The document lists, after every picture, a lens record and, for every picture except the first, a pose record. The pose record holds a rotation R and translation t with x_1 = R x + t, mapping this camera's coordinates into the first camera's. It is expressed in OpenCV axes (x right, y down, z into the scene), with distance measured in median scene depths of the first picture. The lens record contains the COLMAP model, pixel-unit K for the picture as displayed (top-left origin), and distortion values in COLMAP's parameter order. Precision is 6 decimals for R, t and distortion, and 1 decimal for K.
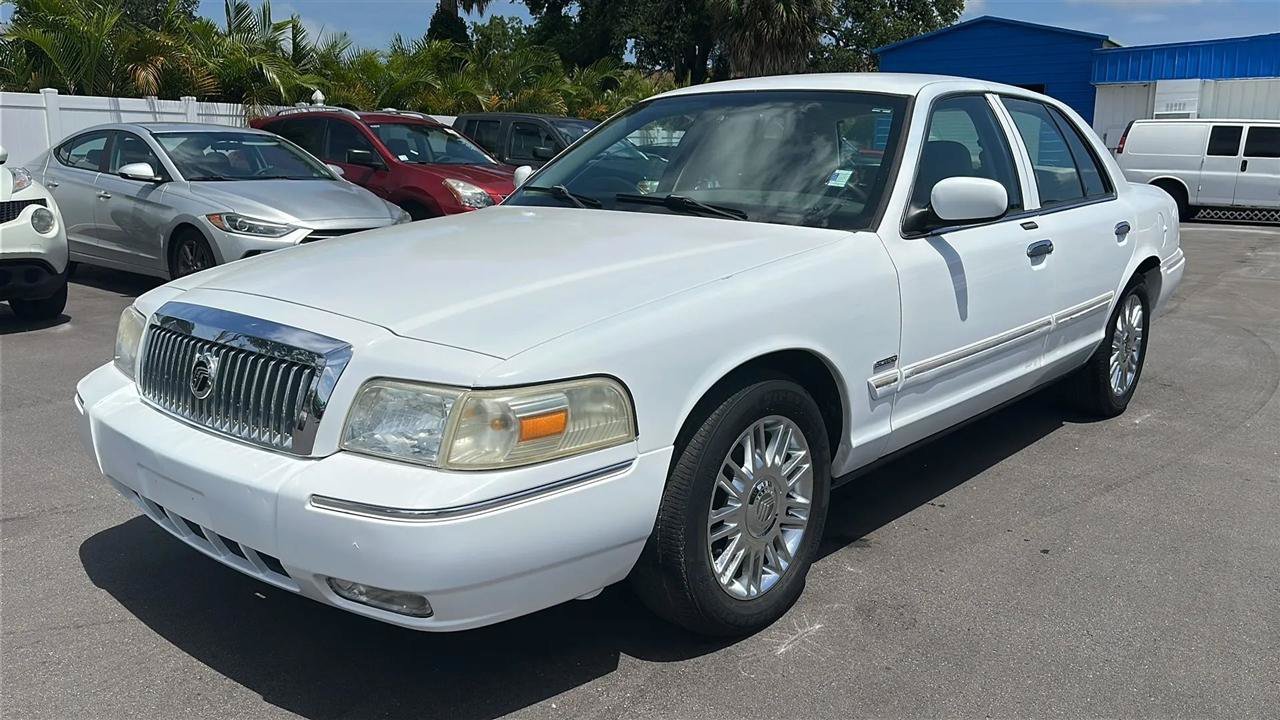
lens RADIAL K [[1016.8, 0, 635.2], [0, 1016.8, 359.4], [0, 0, 1]] dist [0.138556, -0.230002]
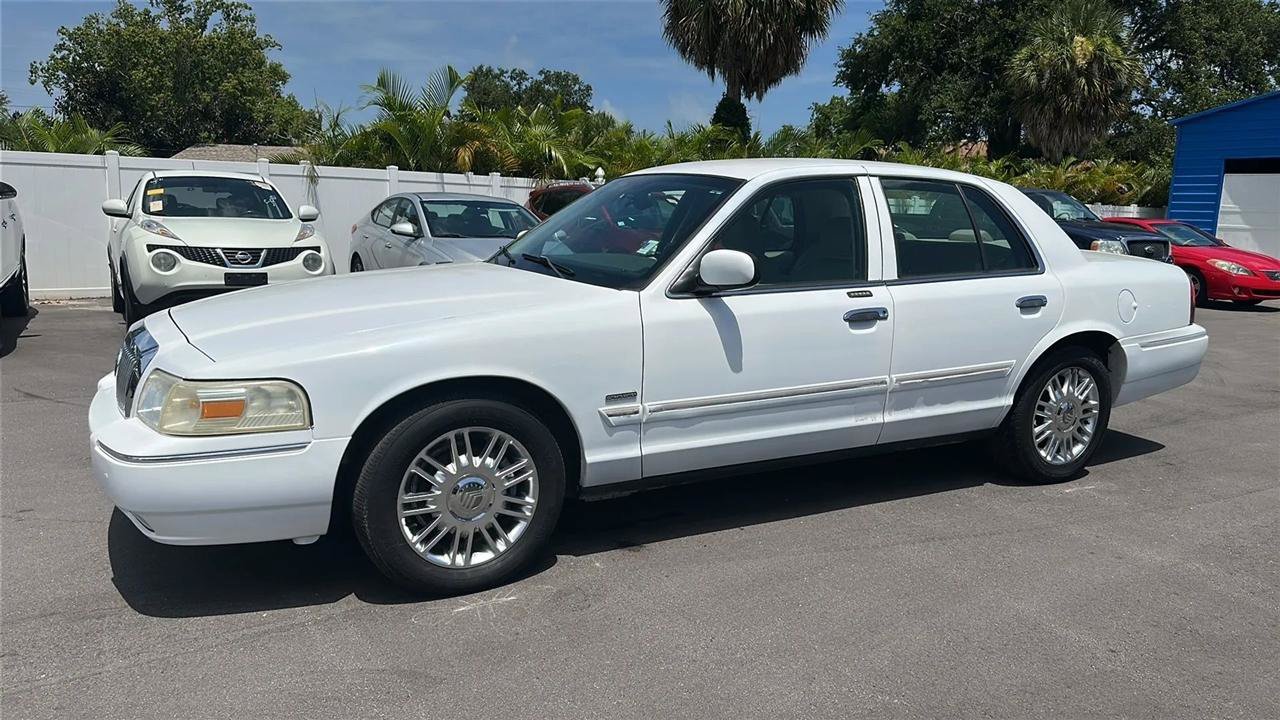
lens RADIAL K [[910.0, 0, 640.0], [0, 910.0, 360.0], [0, 0, 1]] dist [0.121527, -0.151244]
pose [[0.938215, 0.071210, -0.338647, 0.424549], [-0.085951, 0.995885, -0.028714, -0.007738], [0.335209, 0.056047, 0.940475, -0.012234]]
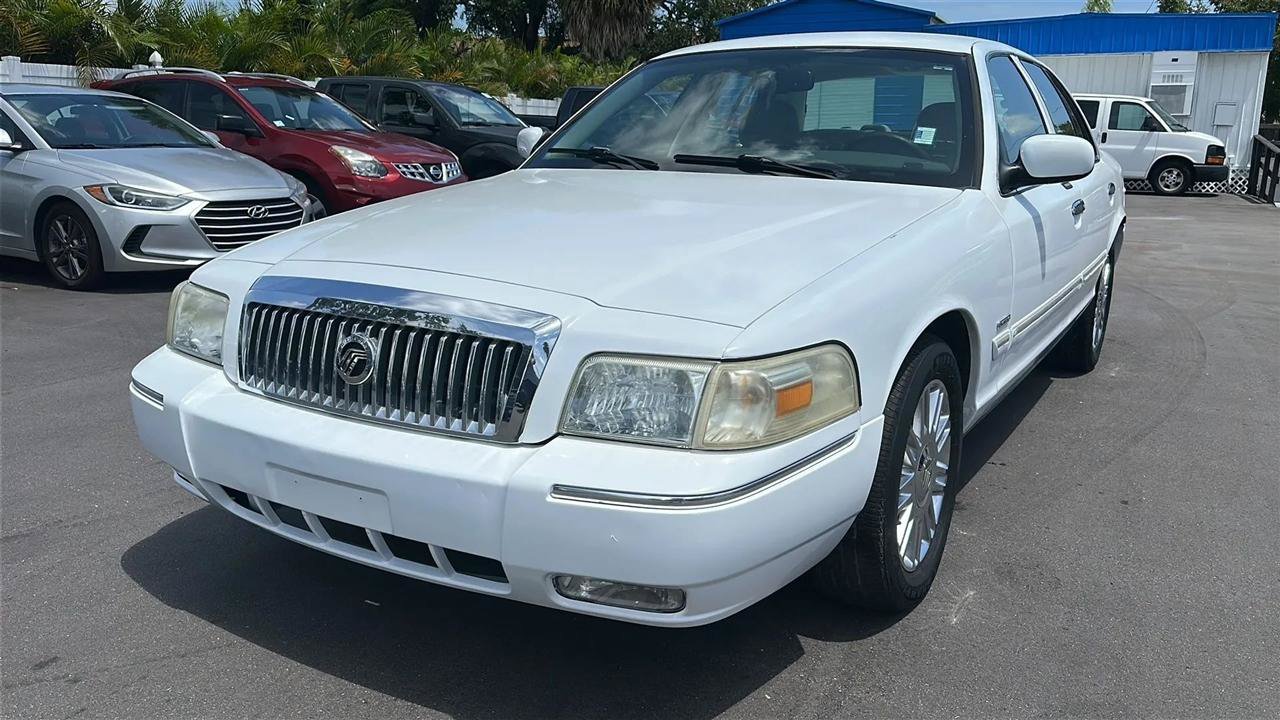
lens RADIAL K [[1033.3, 0, 634.6], [0, 1033.3, 354.6], [0, 0, 1]] dist [0.017735, -0.000307]
pose [[0.984714, -0.035415, 0.170540, -0.185460], [0.031881, 0.999217, 0.023415, -0.000059], [-0.171235, -0.017620, 0.985073, 0.053701]]
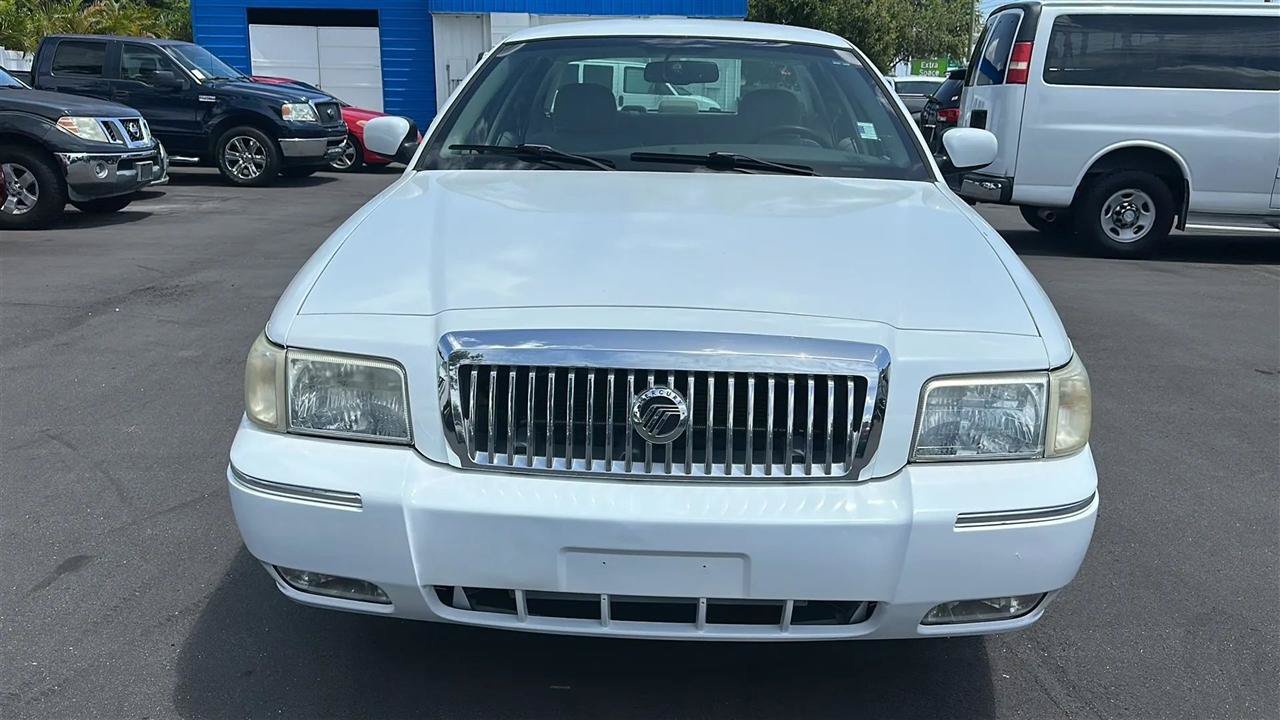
lens RADIAL K [[949.8, 0, 642.3], [0, 949.8, 410.6], [0, 0, 1]] dist [0.128334, -0.000089]
pose [[0.784818, -0.188724, 0.590291, -0.475917], [0.115330, 0.980341, 0.160093, -0.058605], [-0.608900, -0.057566, 0.791156, 0.243691]]
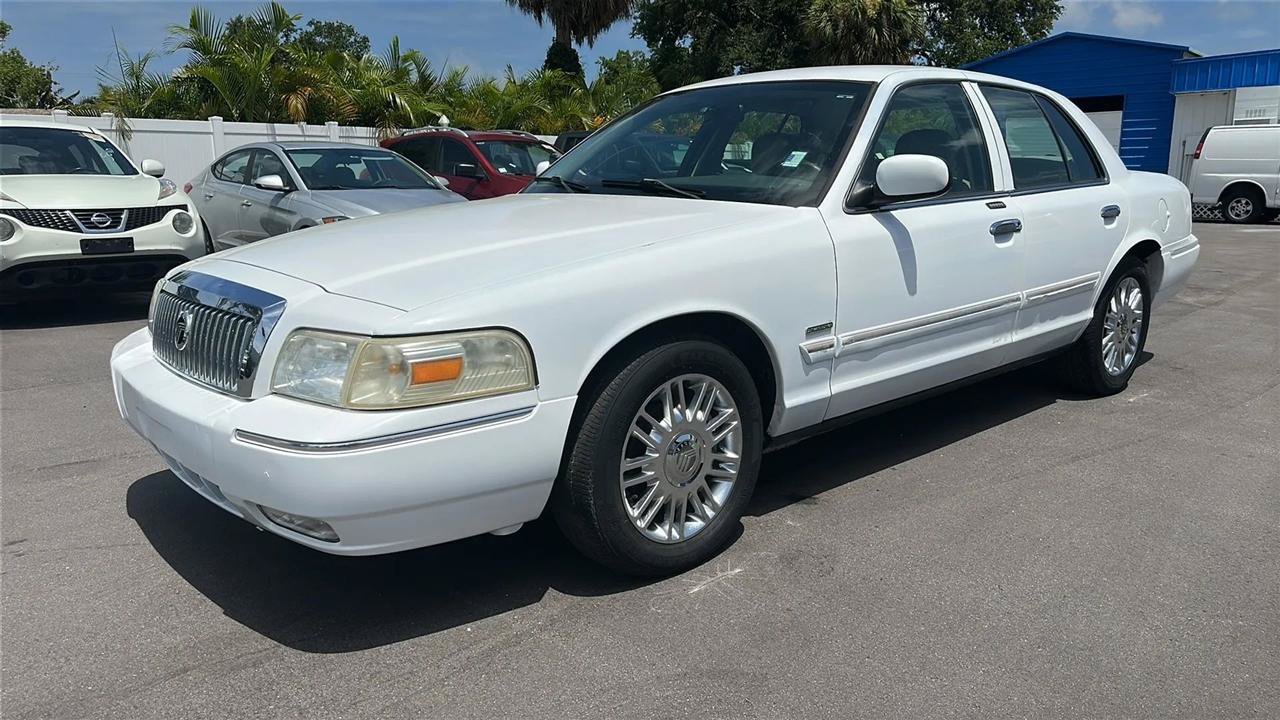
lens RADIAL K [[910.0, 0, 640.0], [0, 910.0, 360.0], [0, 0, 1]] dist [0.121527, -0.151244]
pose [[0.992836, 0.009081, -0.119143, 0.116346], [-0.008746, 0.999956, 0.003333, 0.022851], [0.119168, -0.002267, 0.992872, 0.023193]]
